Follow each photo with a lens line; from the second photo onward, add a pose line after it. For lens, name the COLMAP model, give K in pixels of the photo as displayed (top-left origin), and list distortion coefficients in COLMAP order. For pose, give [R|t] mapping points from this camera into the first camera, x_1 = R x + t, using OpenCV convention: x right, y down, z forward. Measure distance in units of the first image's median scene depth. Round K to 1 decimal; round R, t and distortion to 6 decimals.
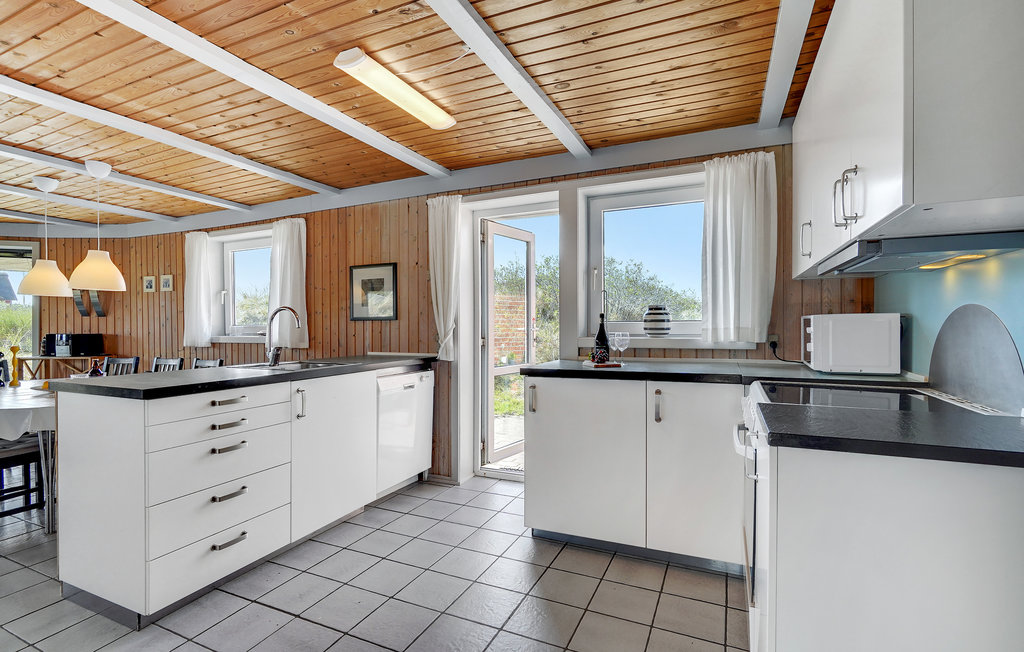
lens RADIAL K [[477.9, 0, 512.0], [0, 477.9, 326.0], [0, 0, 1]] dist [-0.000108, 0.000063]
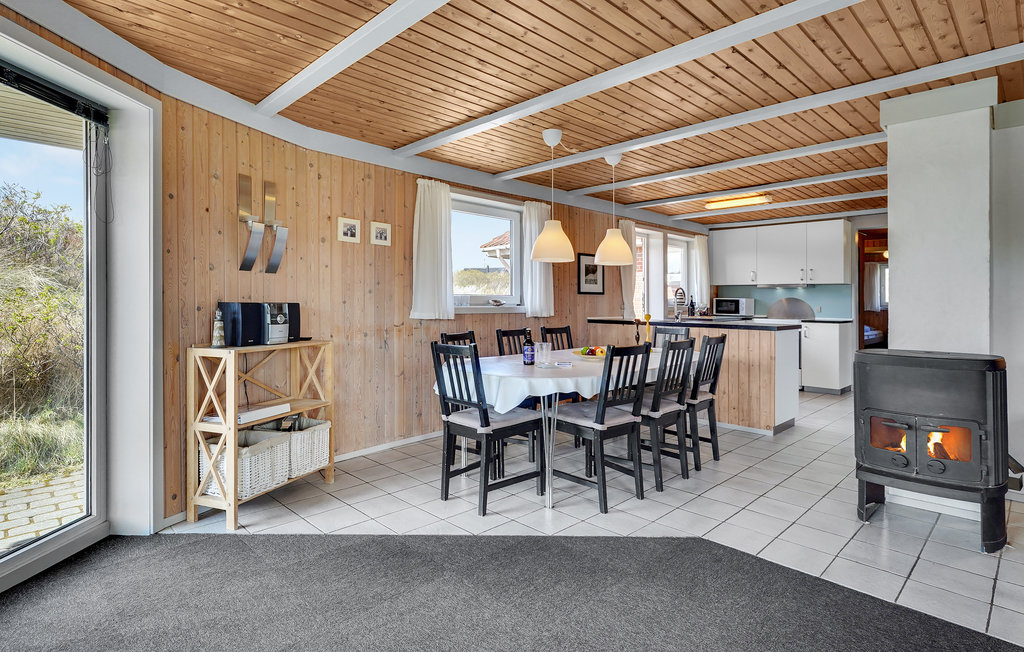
lens RADIAL K [[525.8, 0, 508.7], [0, 525.8, 308.7], [0, 0, 1]] dist [0.001703, 0.001056]
pose [[0.355567, 0.001119, 0.934650, -1.867757], [-0.005146, 0.999986, 0.000761, 0.029876], [-0.934637, -0.005080, 0.355568, 0.711670]]
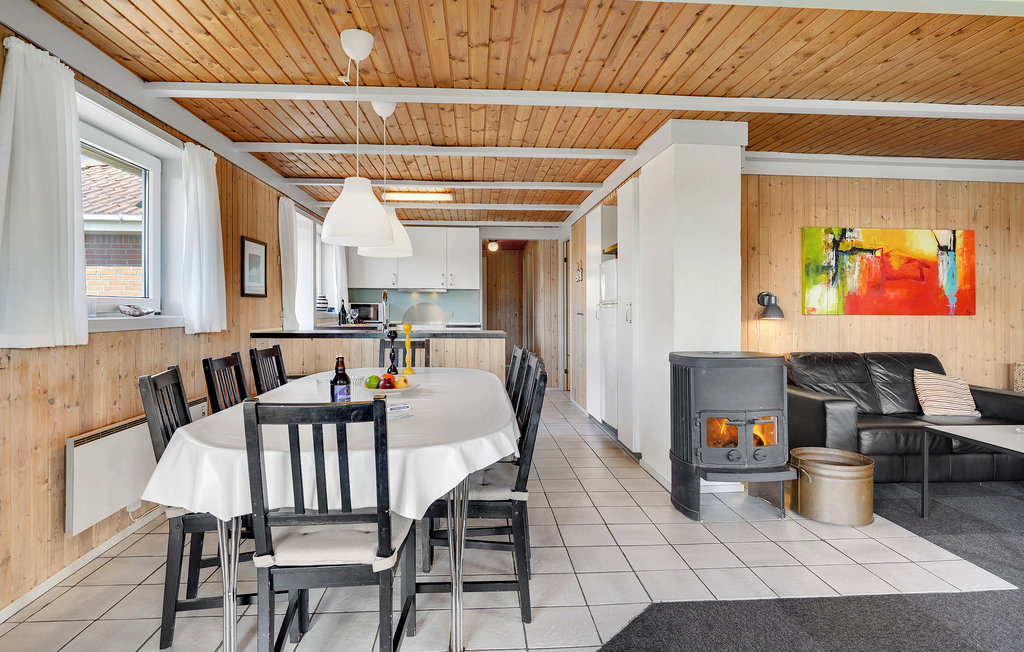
lens RADIAL K [[553.6, 0, 513.8], [0, 553.6, 310.0], [0, 0, 1]] dist [-0.004793, -0.000731]
pose [[-0.477116, 0.007136, 0.878811, -1.581644], [0.007181, 0.999965, -0.004221, 0.022627], [-0.878811, 0.004297, -0.477151, 1.117431]]
